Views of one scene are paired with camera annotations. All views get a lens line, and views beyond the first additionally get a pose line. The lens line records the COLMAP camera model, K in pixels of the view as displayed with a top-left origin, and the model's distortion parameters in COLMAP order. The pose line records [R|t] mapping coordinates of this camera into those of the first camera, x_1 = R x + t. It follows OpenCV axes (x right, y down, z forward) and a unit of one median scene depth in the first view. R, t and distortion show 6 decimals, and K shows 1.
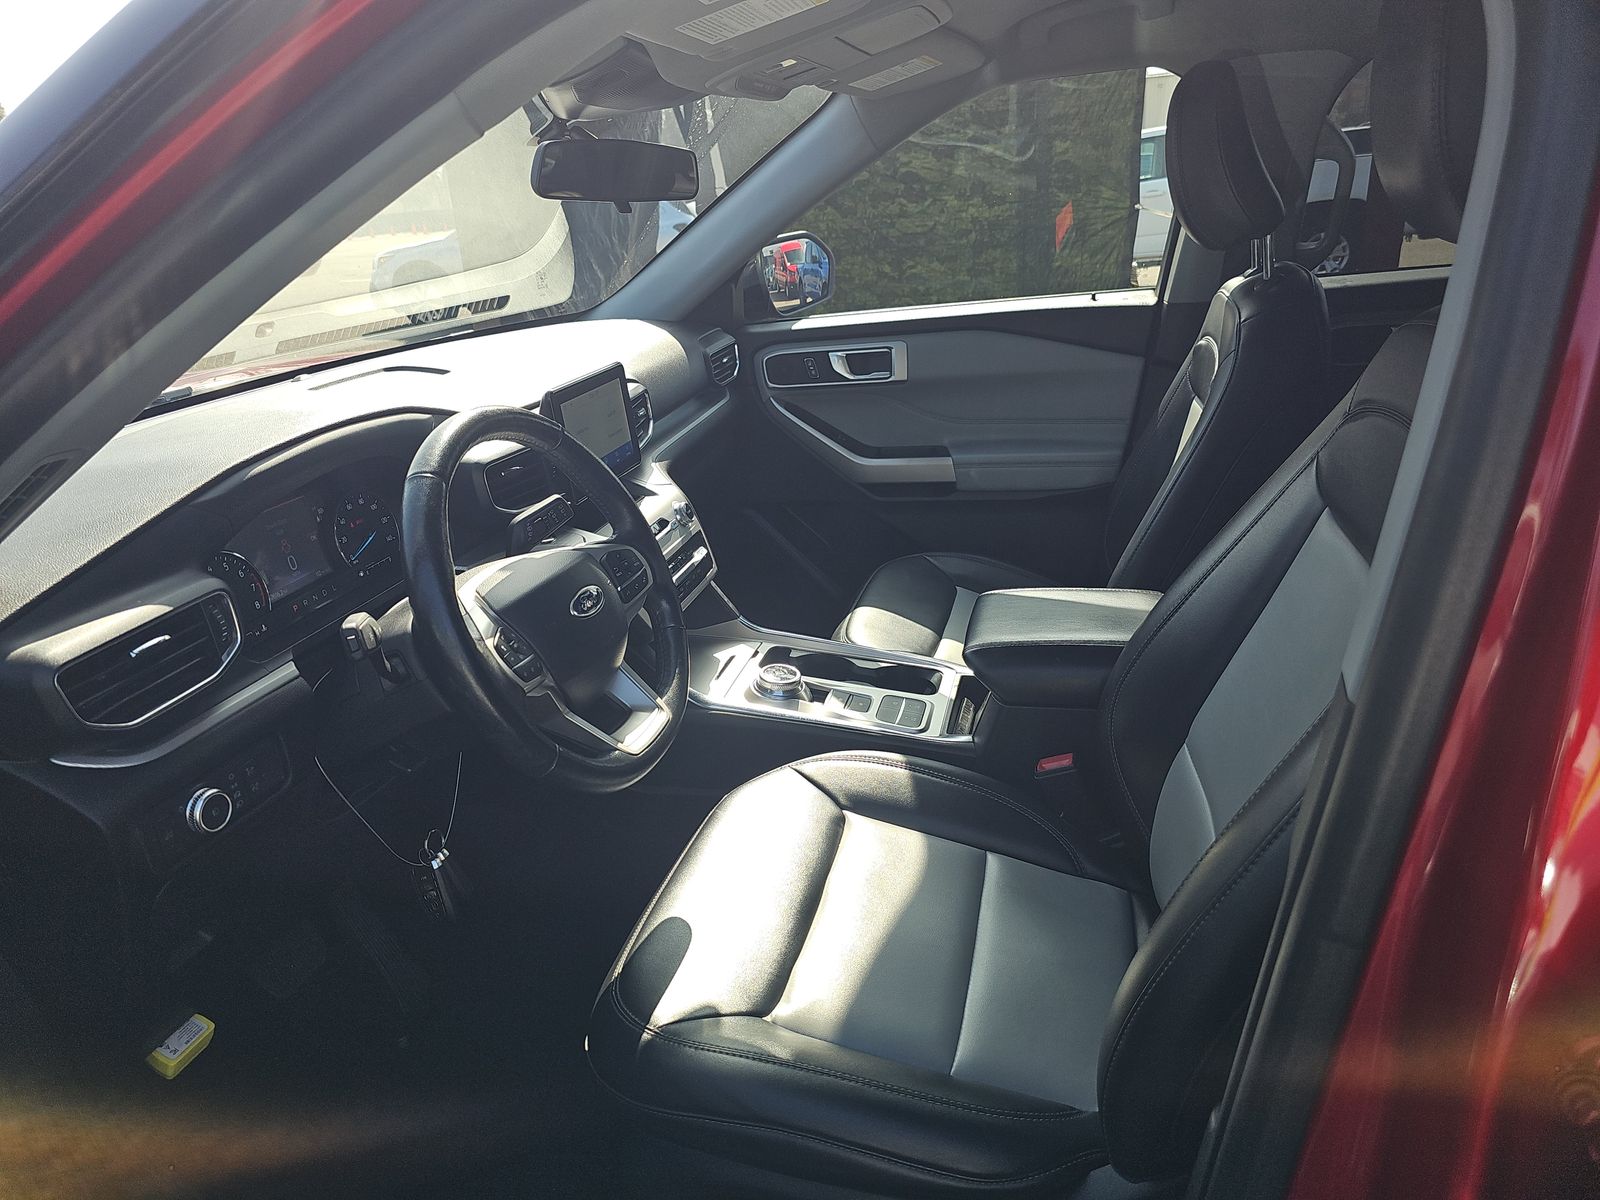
lens RADIAL K [[1056.1, 0, 801.5], [0, 1056.1, 589.5], [0, 0, 1]] dist [0.006821, -0.017873]
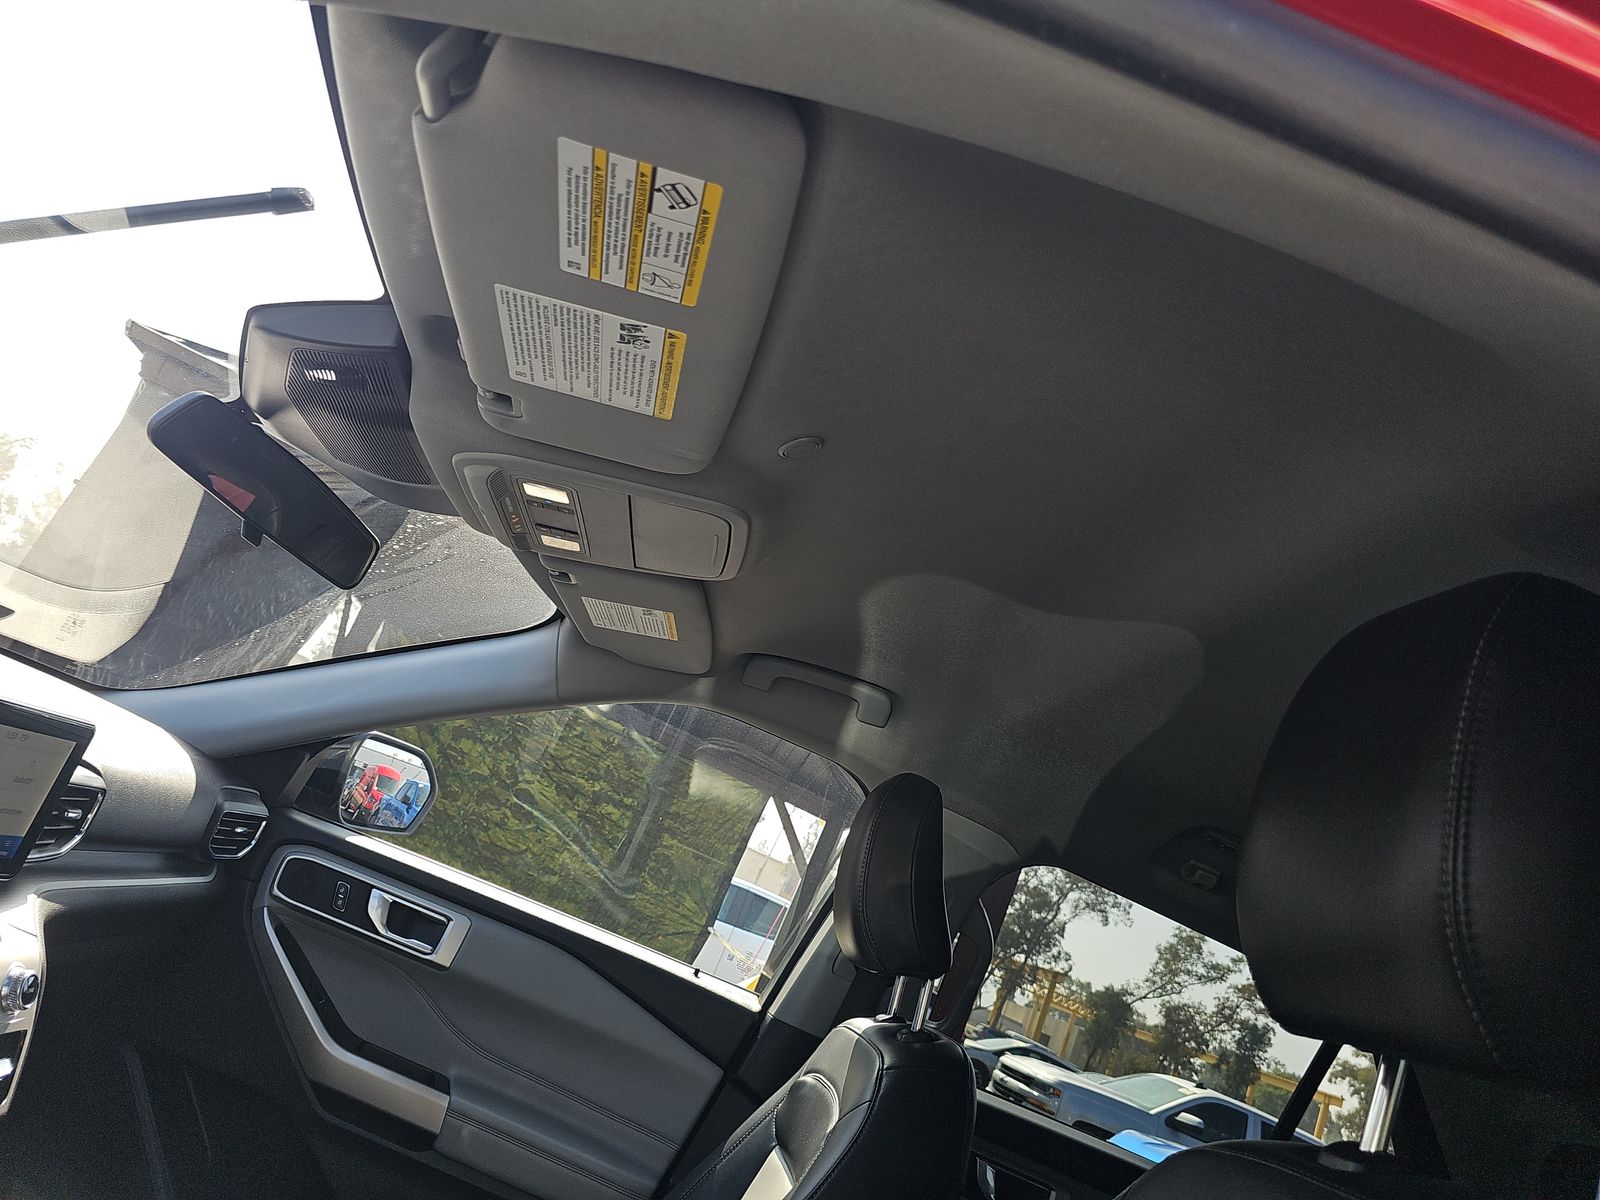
lens RADIAL K [[1056.1, 0, 799.2], [0, 1056.1, 587.6], [0, 0, 1]] dist [0.006821, -0.017873]
pose [[0.824234, 0.523998, 0.214625, 0.001946], [-0.300939, 0.726432, -0.617845, -0.004249], [-0.479660, 0.444660, 0.756442, 0.181920]]
